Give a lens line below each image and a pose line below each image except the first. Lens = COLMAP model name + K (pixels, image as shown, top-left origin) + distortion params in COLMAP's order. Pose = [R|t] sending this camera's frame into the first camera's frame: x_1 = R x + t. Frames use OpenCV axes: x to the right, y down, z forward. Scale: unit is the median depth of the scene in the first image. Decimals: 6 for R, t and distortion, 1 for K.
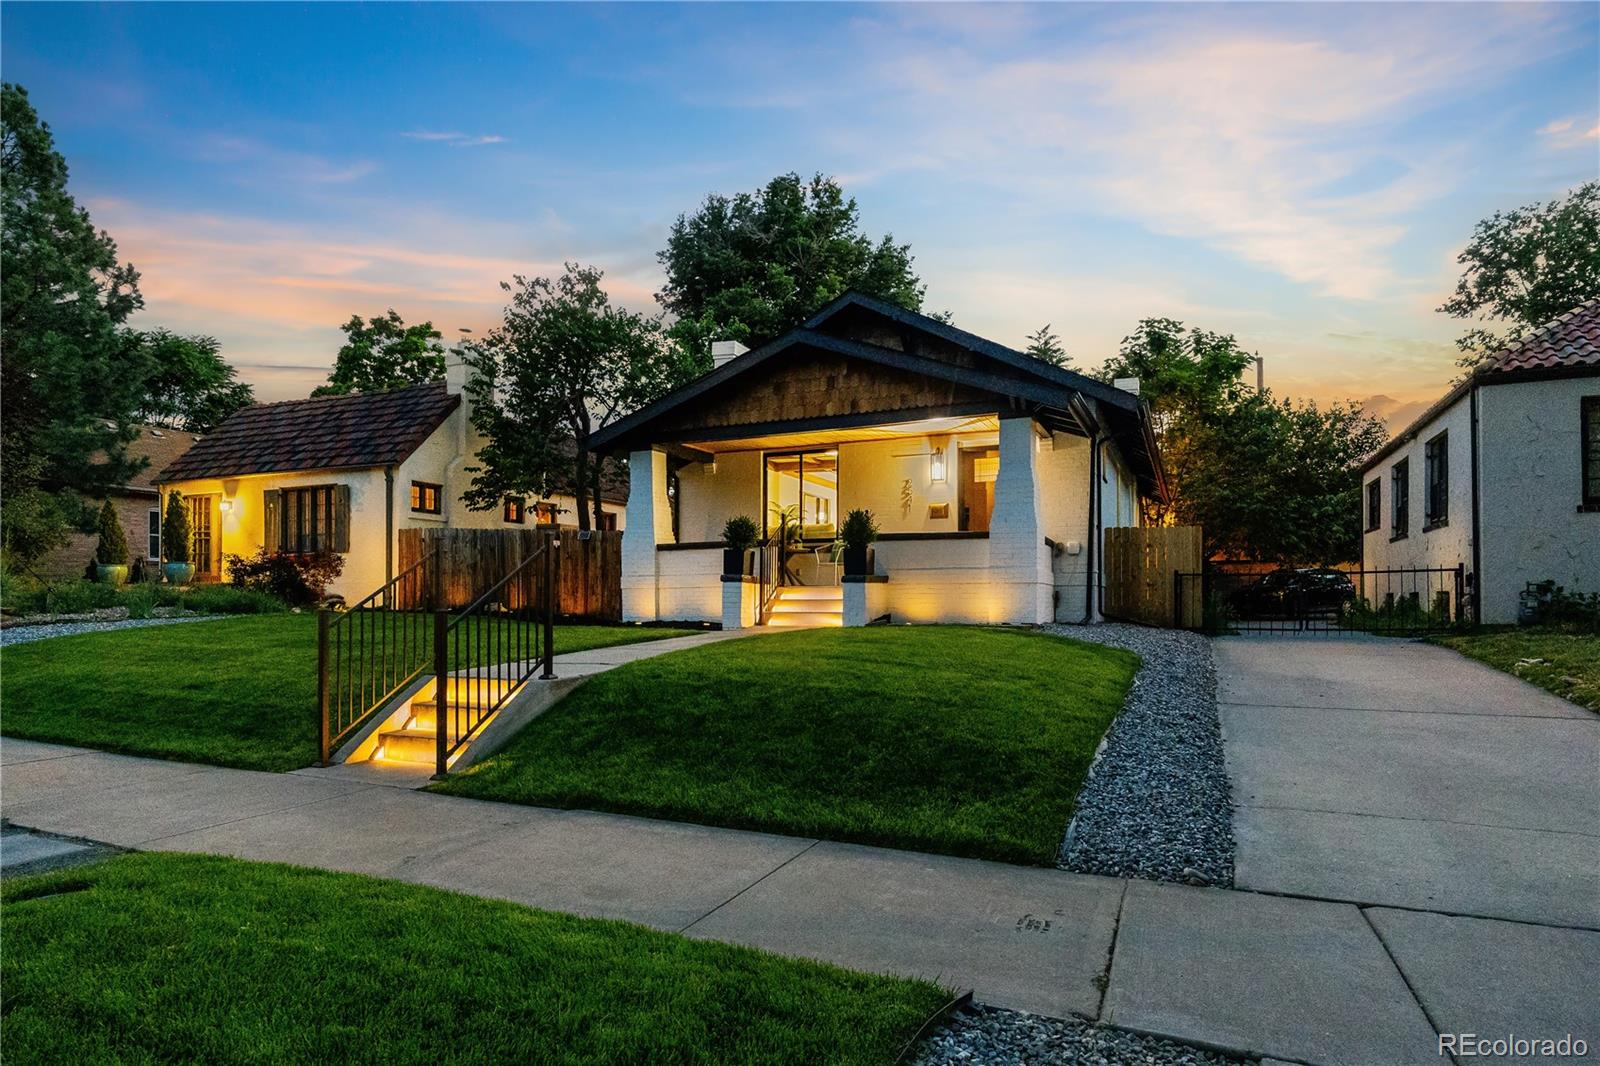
lens RADIAL K [[873.4, 0, 799.7], [0, 873.4, 582.1], [0, 0, 1]] dist [-0.000658, -0.000032]
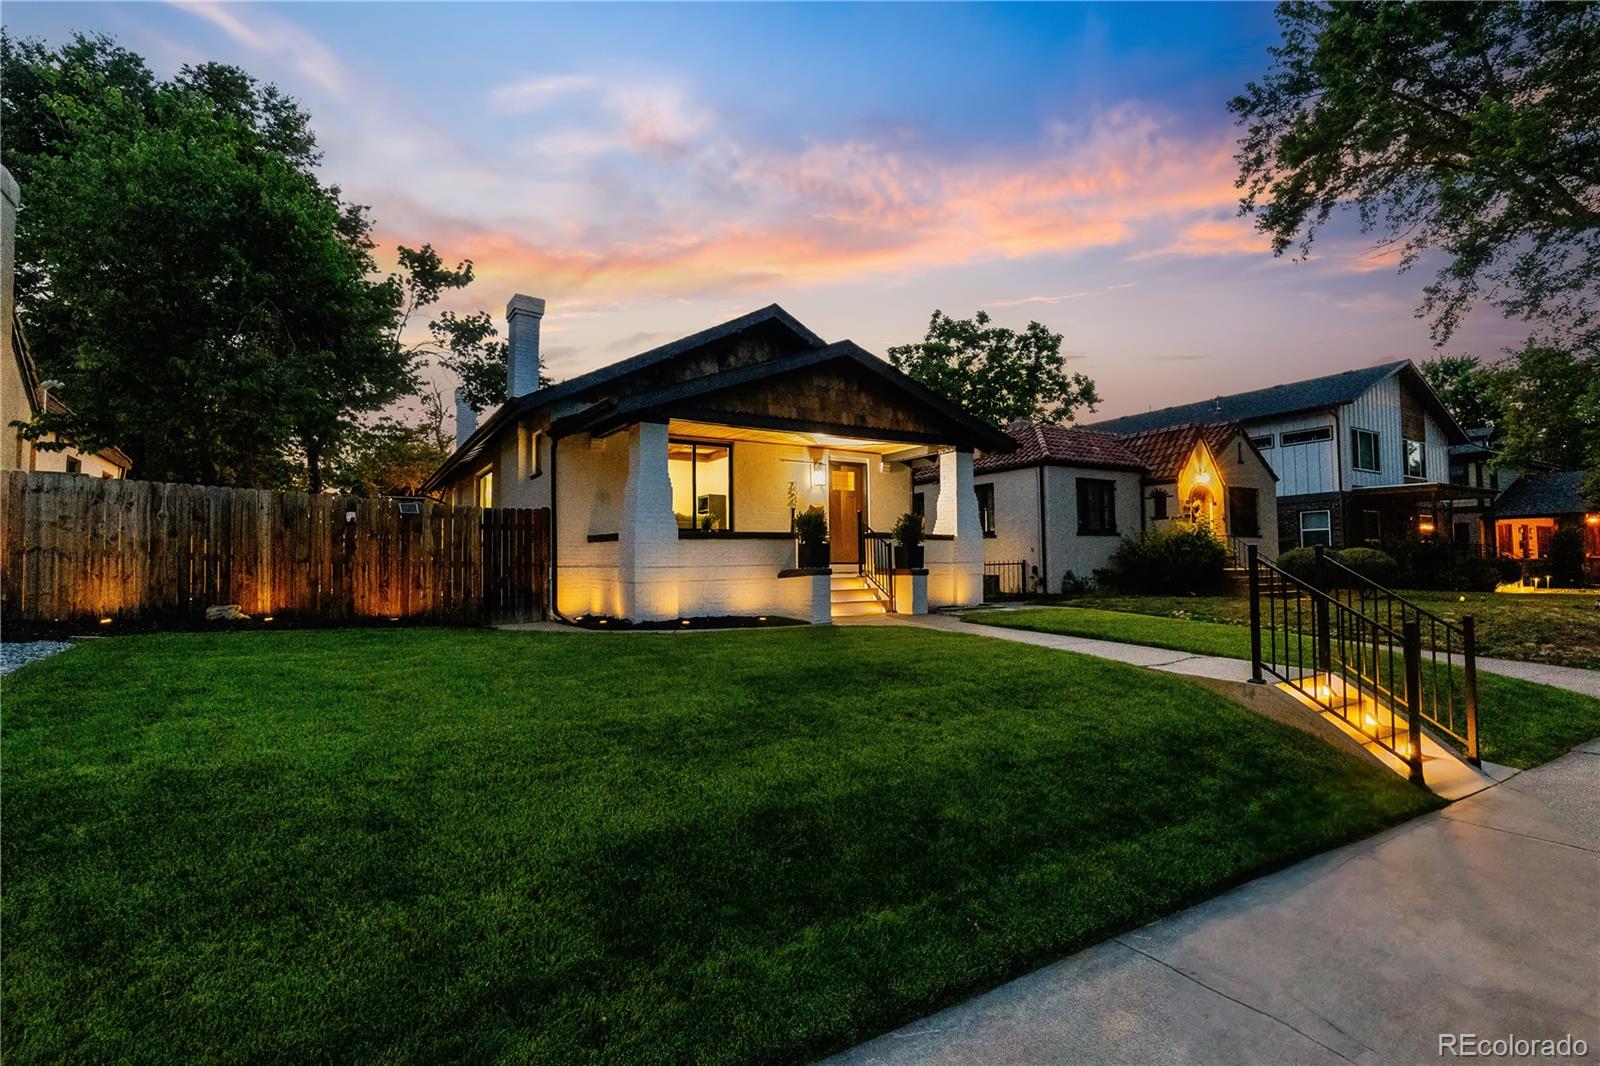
lens RADIAL K [[751.4, 0, 800.0], [0, 751.4, 533.0], [0, 0, 1]] dist [0.001290, 0.000127]
pose [[0.578568, 0.037648, 0.814765, -0.675512], [-0.005506, 0.999092, -0.042256, -0.009188], [-0.815616, 0.019962, 0.578250, 0.427641]]
